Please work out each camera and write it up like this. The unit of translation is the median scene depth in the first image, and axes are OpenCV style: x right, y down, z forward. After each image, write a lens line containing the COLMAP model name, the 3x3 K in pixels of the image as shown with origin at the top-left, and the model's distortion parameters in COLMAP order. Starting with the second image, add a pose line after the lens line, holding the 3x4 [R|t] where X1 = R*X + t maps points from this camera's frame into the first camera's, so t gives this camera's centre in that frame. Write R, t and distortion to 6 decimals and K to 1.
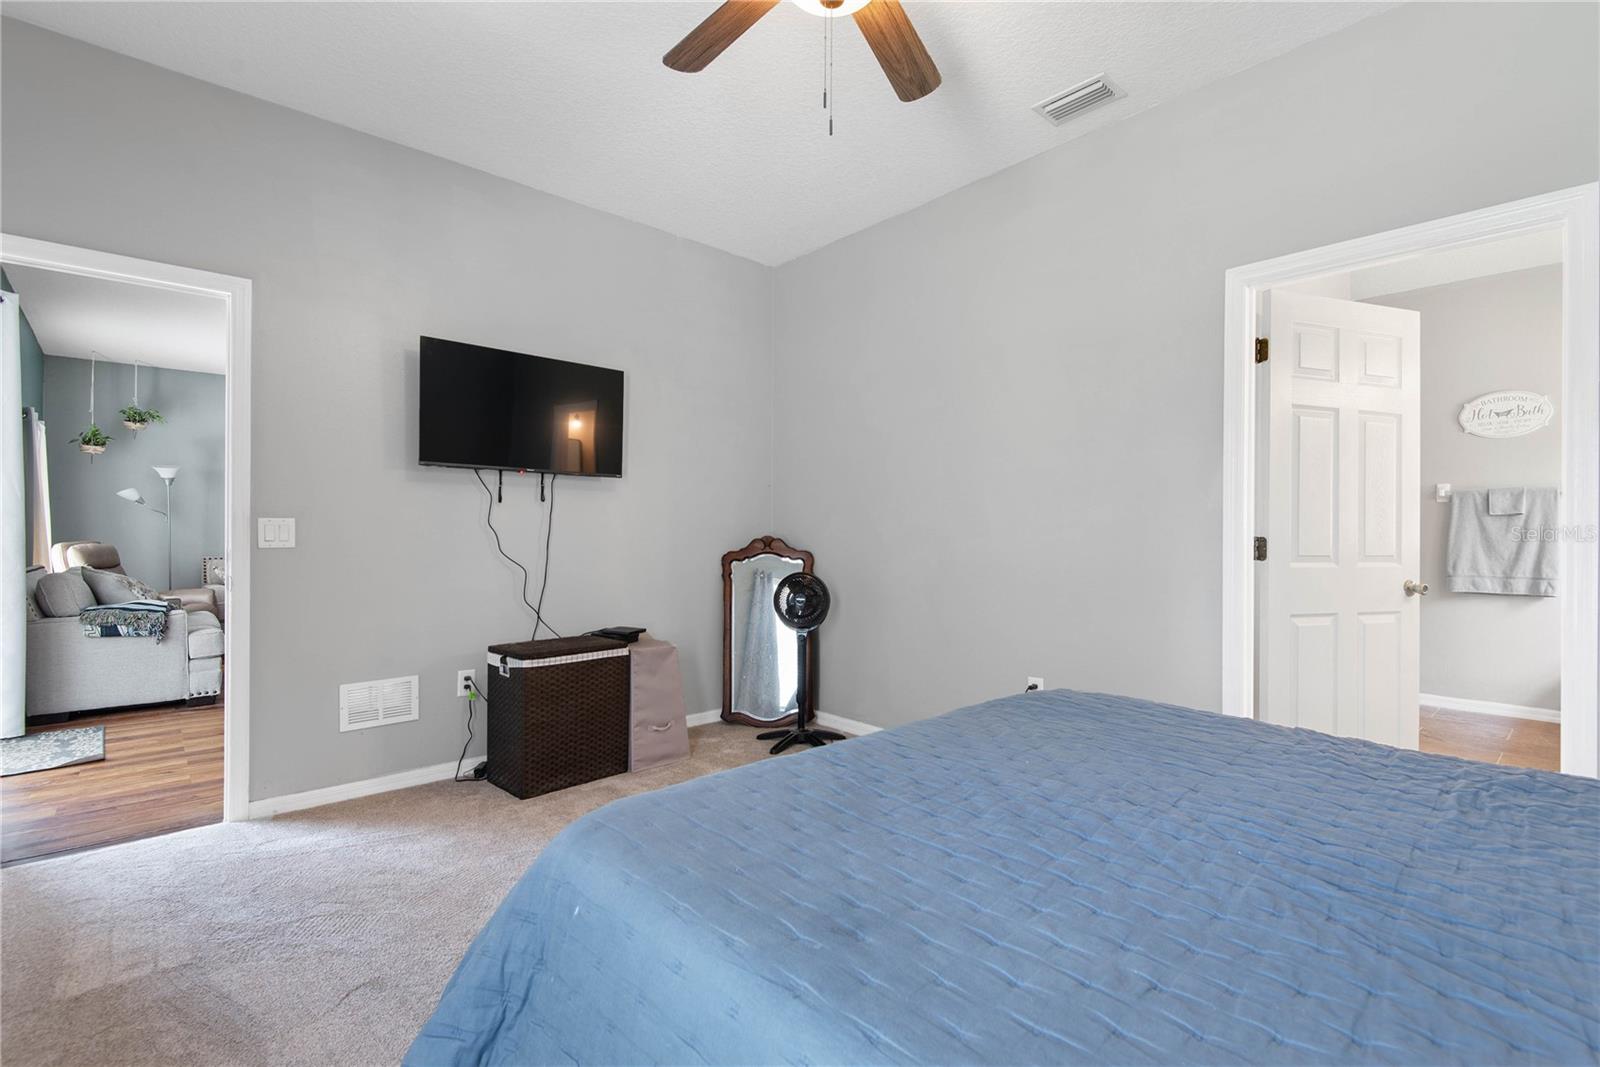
lens RADIAL K [[733.1, 0, 810.2], [0, 733.1, 535.2], [0, 0, 1]] dist [0.041336, -0.027961]
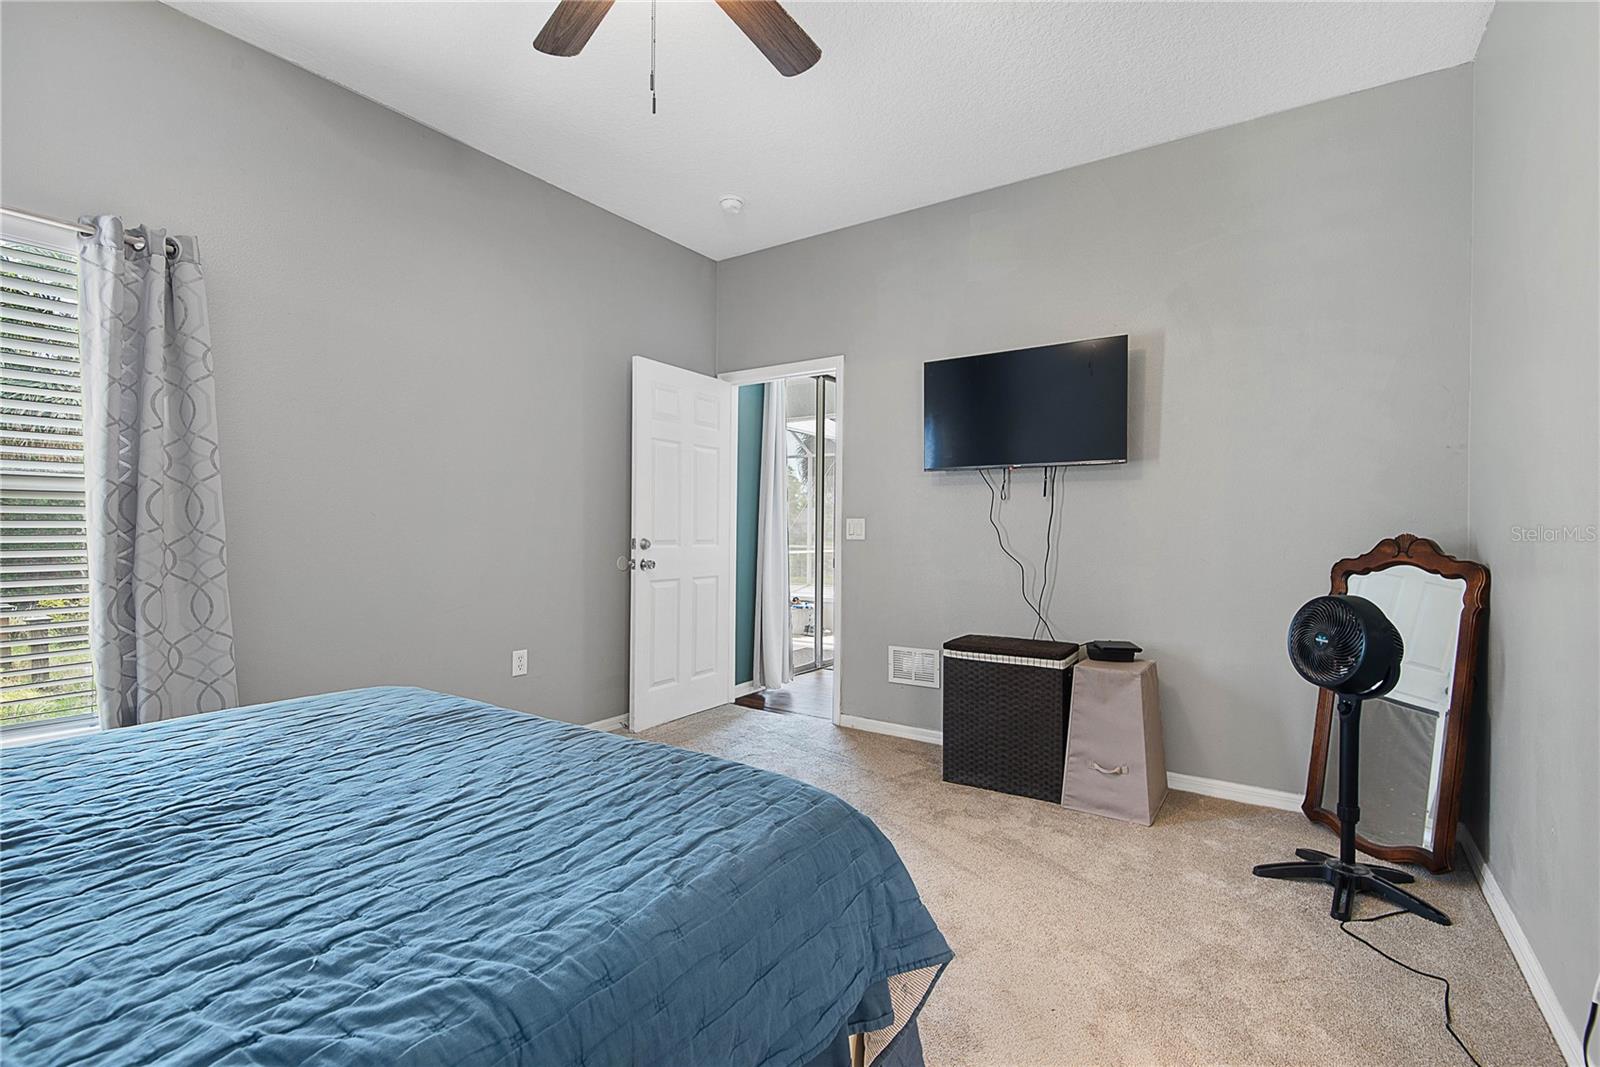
lens RADIAL K [[735.0, 0, 805.6], [0, 735.0, 532.6], [0, 0, 1]] dist [0.031119, -0.018944]
pose [[0.218353, -0.000698, -0.975870, 0.539291], [-0.009248, 0.999953, -0.002784, 0.007291], [0.975826, 0.009632, 0.218336, 0.519673]]
